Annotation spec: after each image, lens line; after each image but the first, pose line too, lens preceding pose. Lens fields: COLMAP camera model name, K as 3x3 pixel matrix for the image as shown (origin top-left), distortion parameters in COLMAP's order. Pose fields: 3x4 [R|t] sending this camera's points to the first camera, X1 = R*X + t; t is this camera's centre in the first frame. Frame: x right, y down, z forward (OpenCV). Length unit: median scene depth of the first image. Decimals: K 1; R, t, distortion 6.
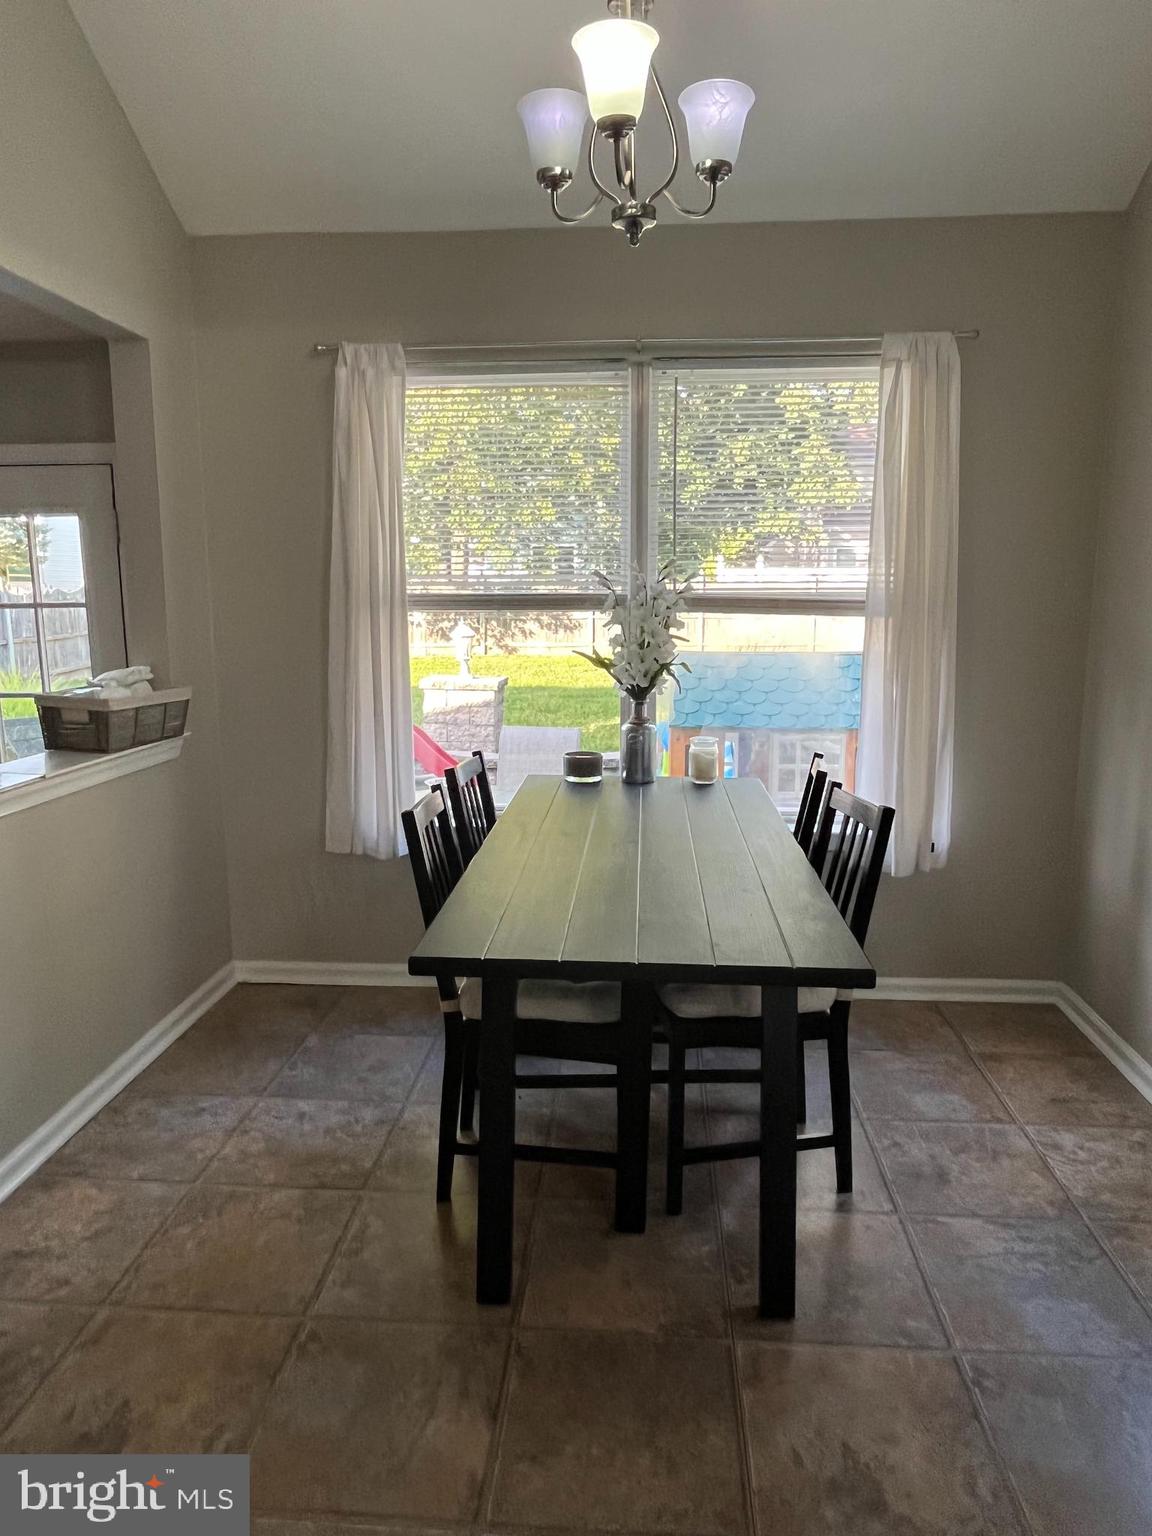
lens RADIAL K [[993.9, 0, 569.8], [0, 993.9, 769.2], [0, 0, 1]] dist [-0.001020, -0.002698]
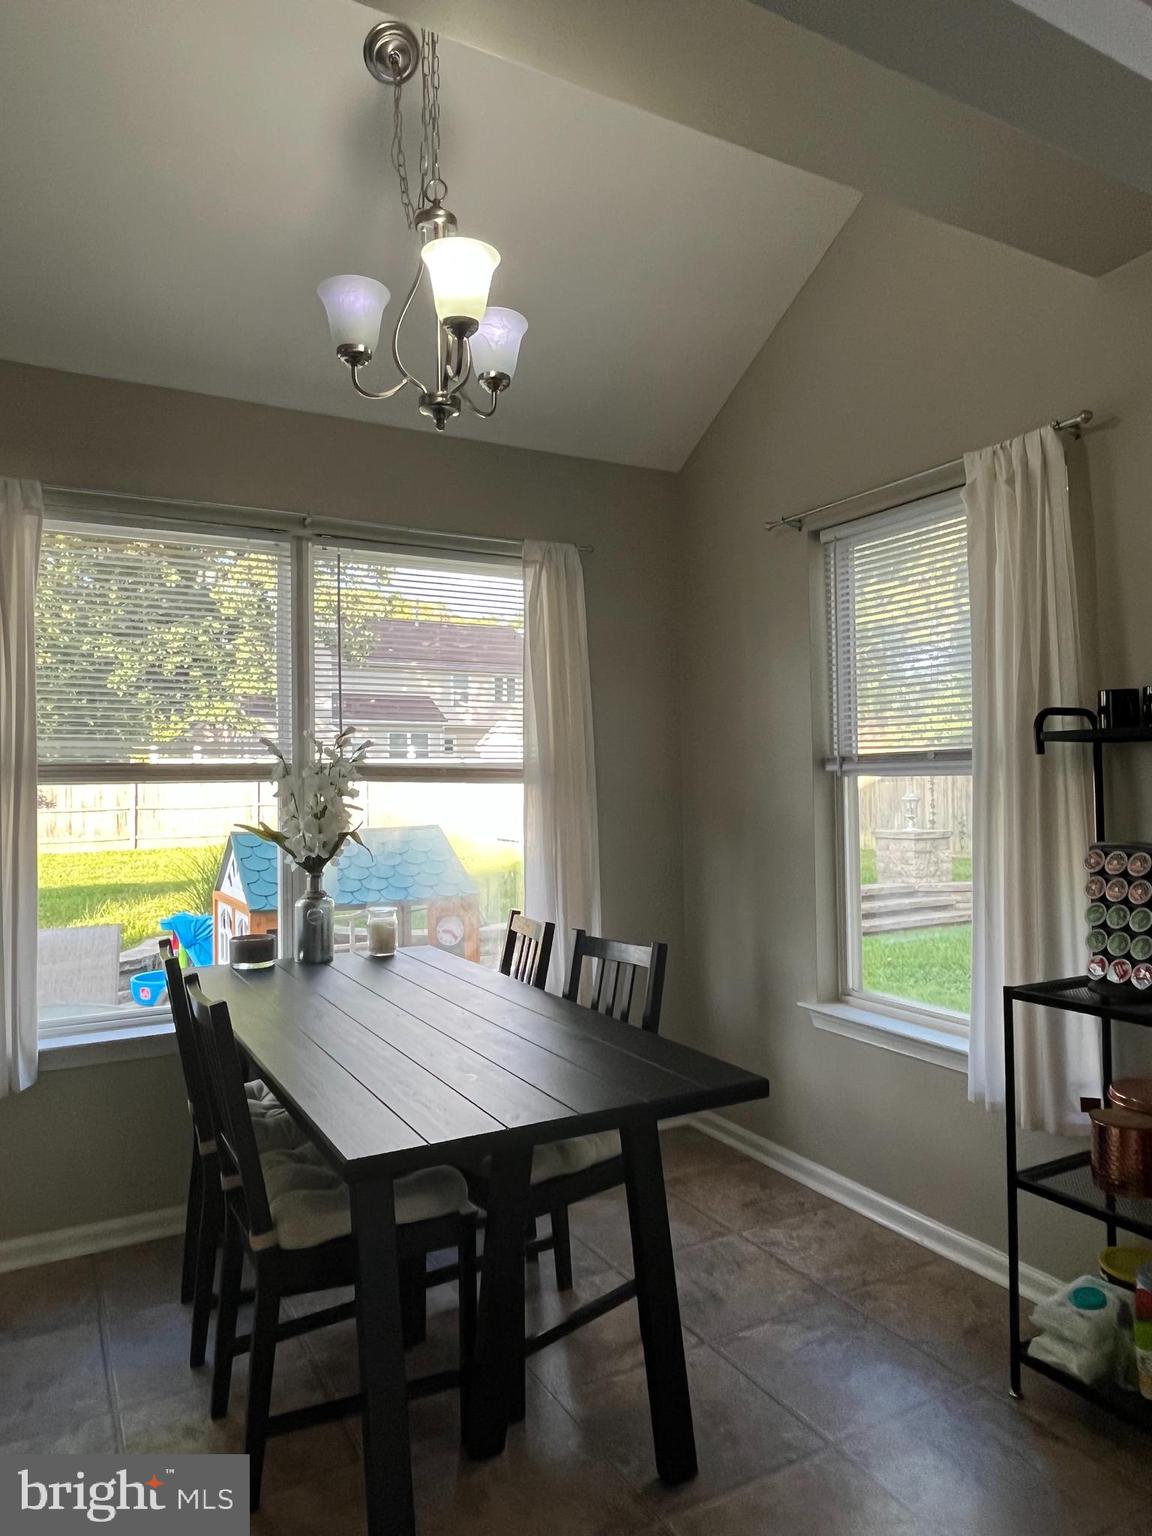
lens RADIAL K [[996.2, 0, 573.3], [0, 996.2, 753.0], [0, 0, 1]] dist [-0.000242, -0.001211]
pose [[0.835624, 0.008296, 0.549240, -0.253175], [0.104700, 0.979149, -0.174083, 0.009217], [-0.539232, 0.202973, 0.817331, 0.074228]]
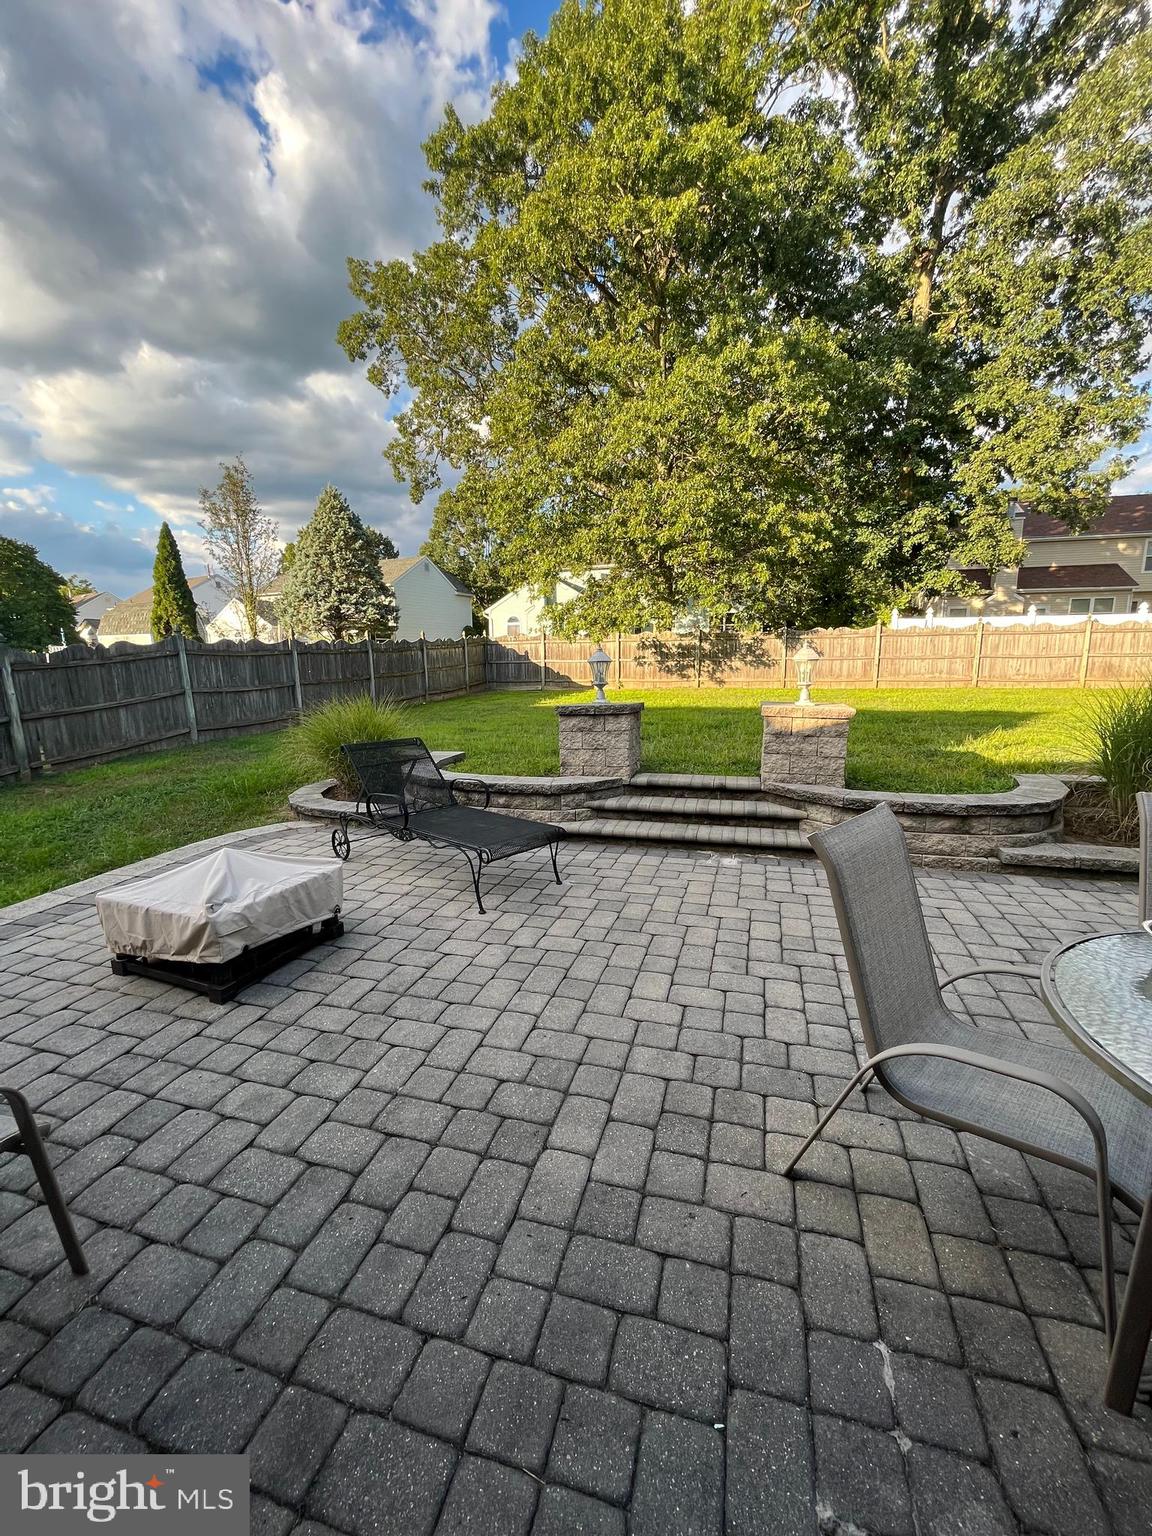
lens RADIAL K [[618.6, 0, 573.8], [0, 618.6, 762.5], [0, 0, 1]] dist [-0.001950, 0.000324]
pose [[0.979080, 0.028877, -0.201415, -0.579795], [-0.027665, 0.999578, 0.008831, -0.105960], [0.201585, -0.003074, 0.979466, 1.119668]]
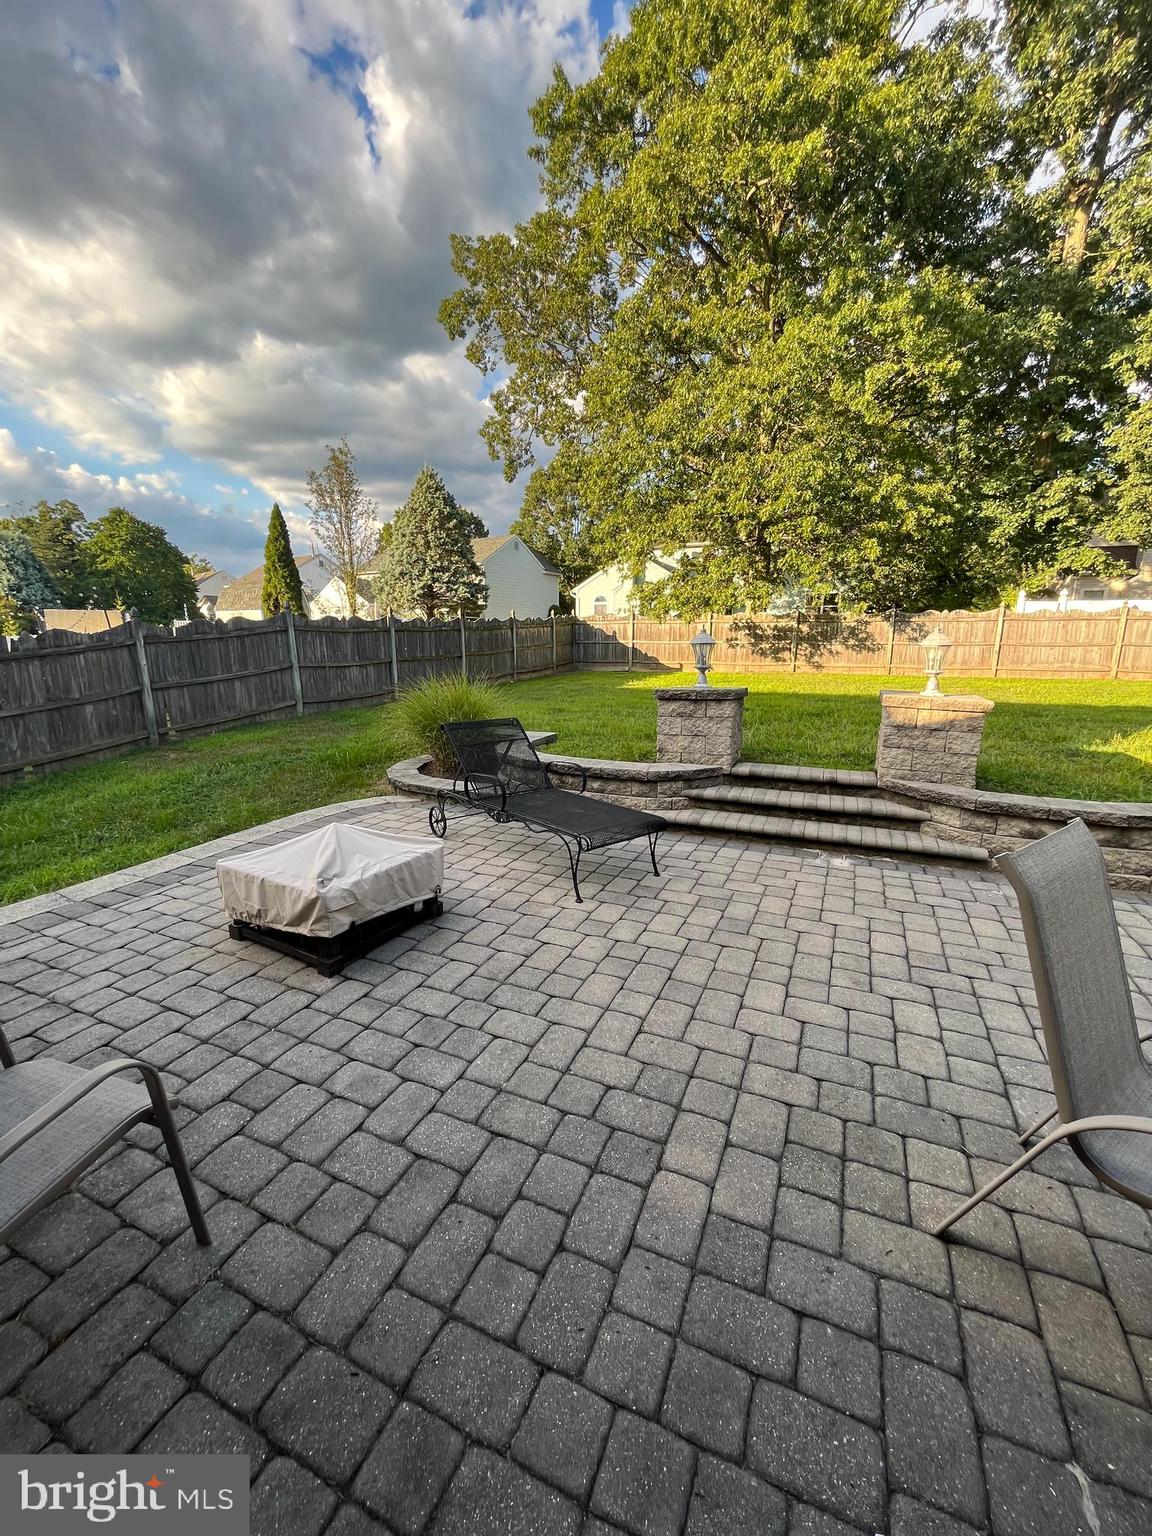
lens RADIAL K [[617.9, 0, 575.1], [0, 617.9, 763.5], [0, 0, 1]] dist [-0.002289, -0.000287]
pose [[0.944099, 0.074671, -0.321095, -0.638950], [-0.062743, 0.996906, 0.047351, -0.113780], [0.323637, -0.024558, 0.945863, 1.157322]]
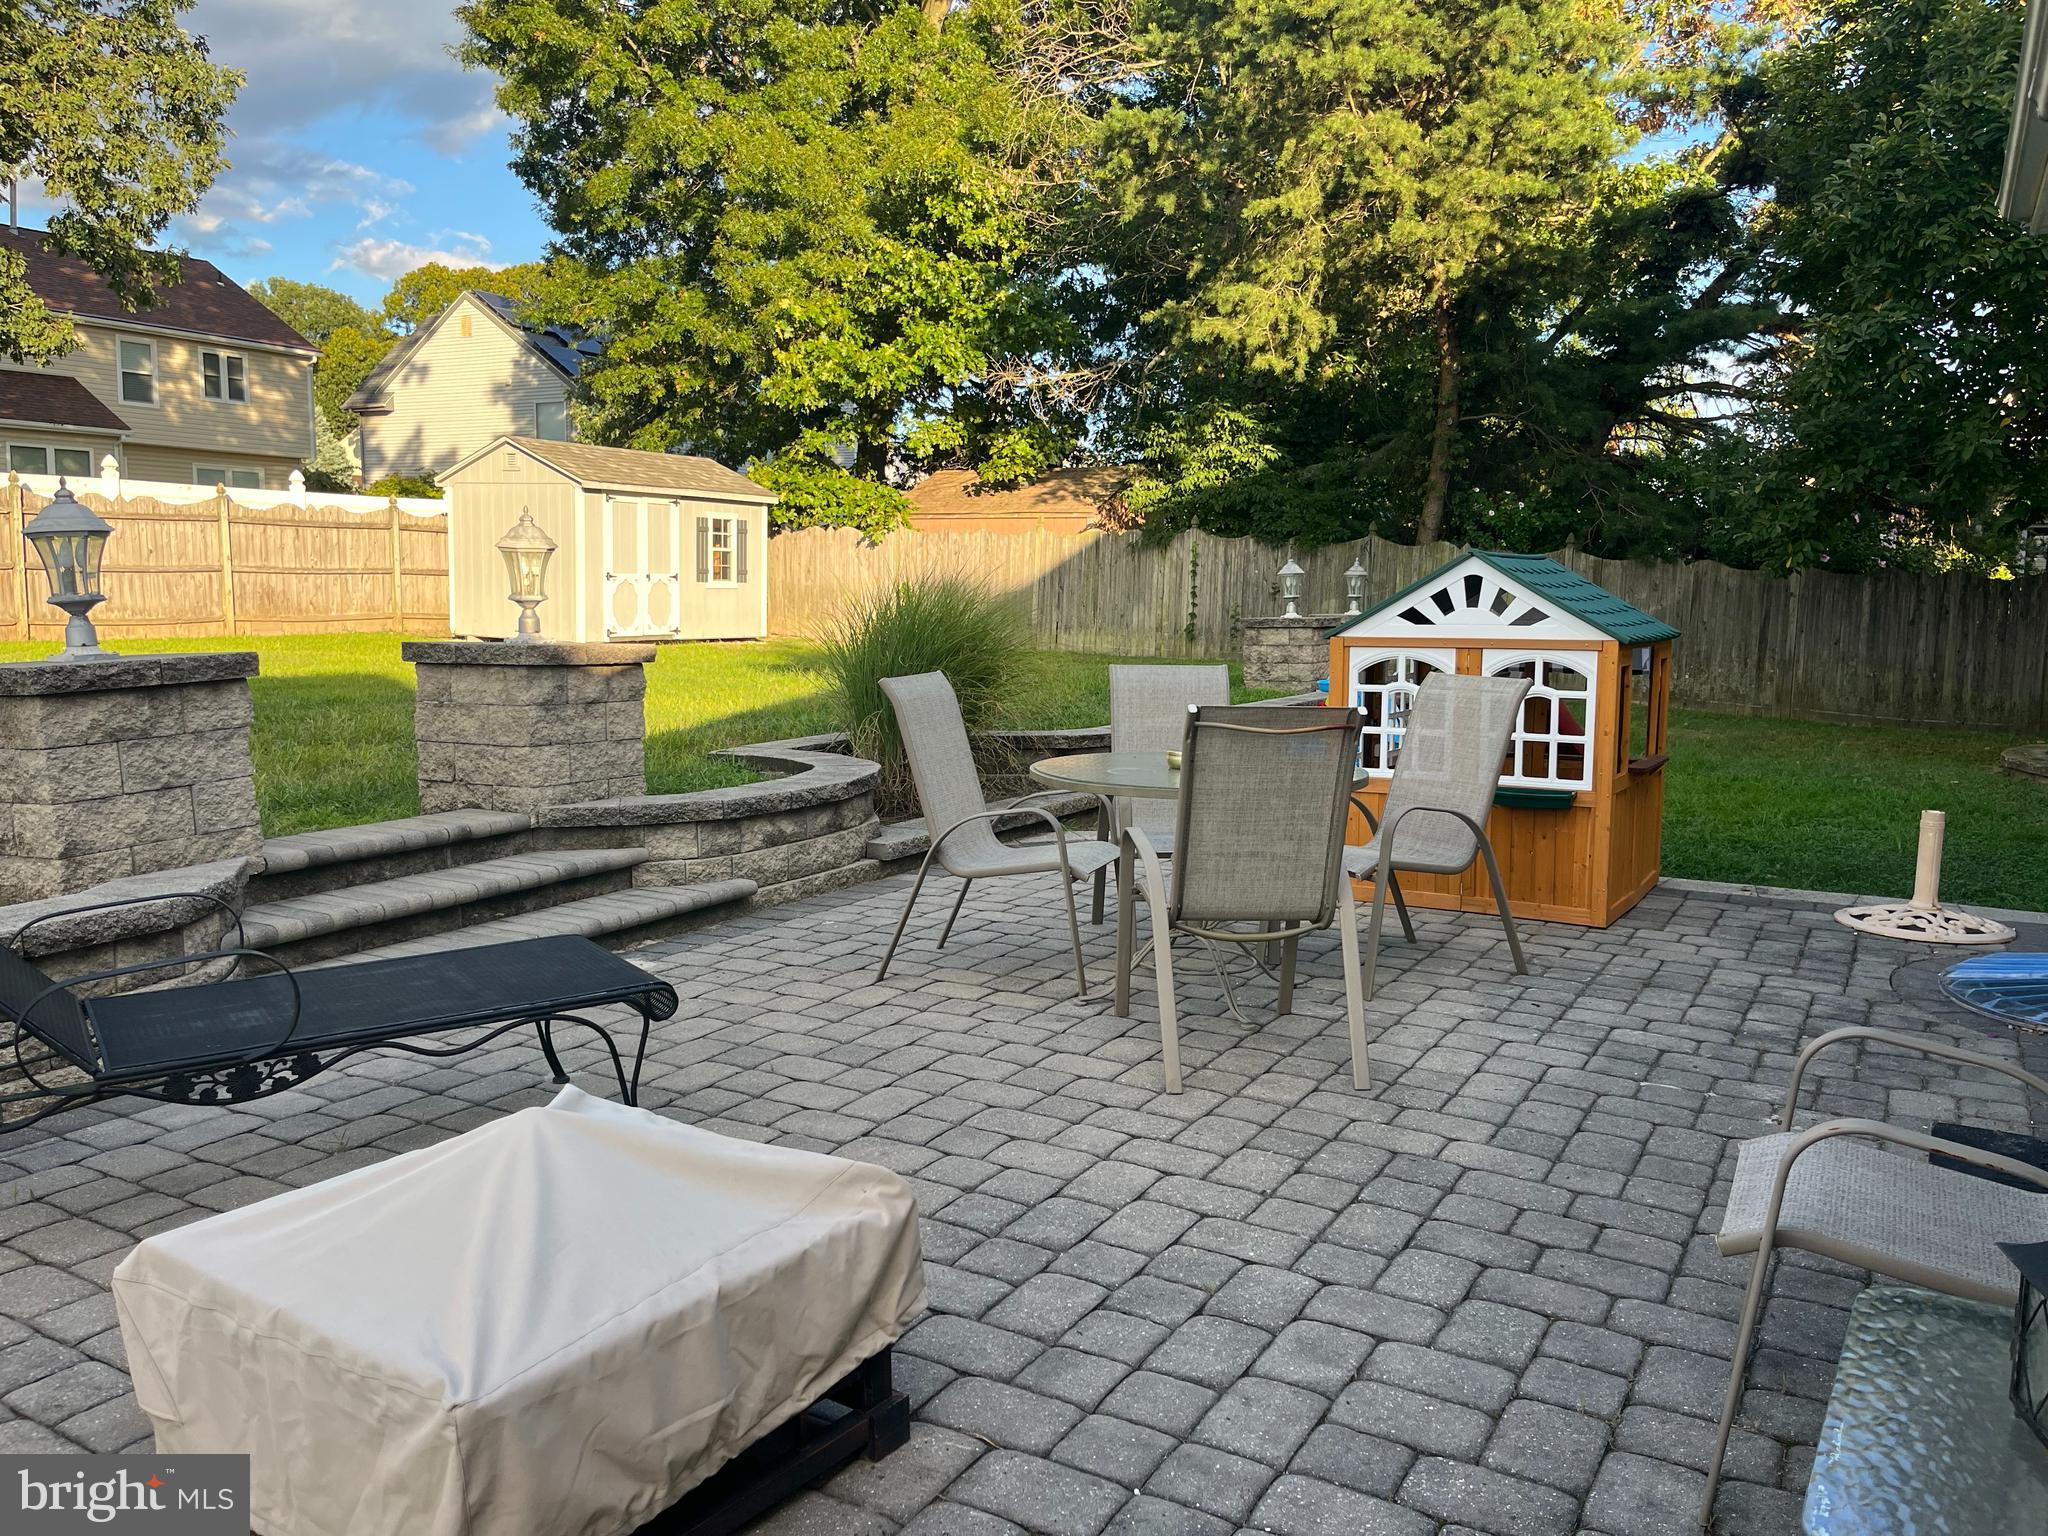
lens RADIAL K [[1560.9, 0, 1028.9], [0, 1560.9, 778.9], [0, 0, 1]] dist [0.040673, -0.006945]
pose [[0.425733, -0.101746, 0.899110, -1.905895], [0.135786, 0.989590, 0.047690, -0.099385], [-0.894603, 0.101783, 0.435116, 1.448938]]
